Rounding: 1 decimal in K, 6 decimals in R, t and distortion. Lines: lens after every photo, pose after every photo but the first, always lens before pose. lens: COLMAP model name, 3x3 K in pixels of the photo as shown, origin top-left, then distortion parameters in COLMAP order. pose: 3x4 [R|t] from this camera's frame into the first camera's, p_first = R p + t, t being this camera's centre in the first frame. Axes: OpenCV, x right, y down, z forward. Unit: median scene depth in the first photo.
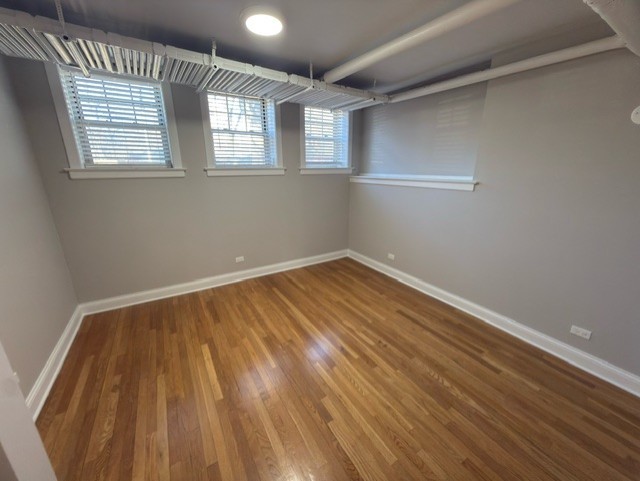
lens RADIAL K [[255.0, 0, 320.0], [0, 255.0, 240.5], [0, 0, 1]] dist [-0.000556, -0.000271]
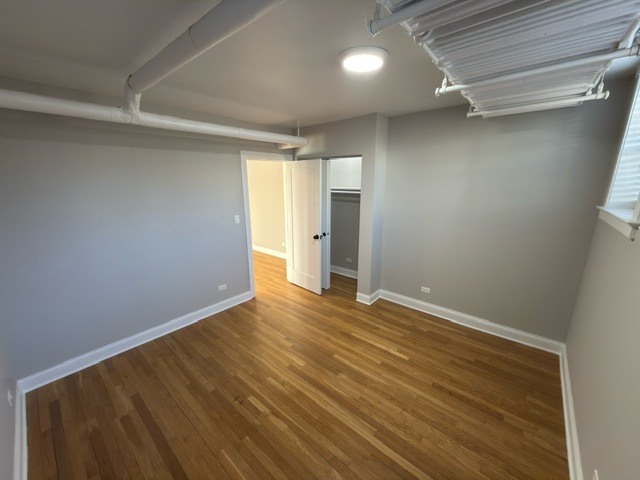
lens RADIAL K [[255.0, 0, 320.0], [0, 255.0, 240.0], [0, 0, 1]] dist [-0.000556, -0.000271]
pose [[-0.953276, 0.072874, -0.293181, 0.192120], [-0.085529, 0.865663, 0.493267, -0.538402], [0.289742, 0.495295, -0.818983, 1.493327]]
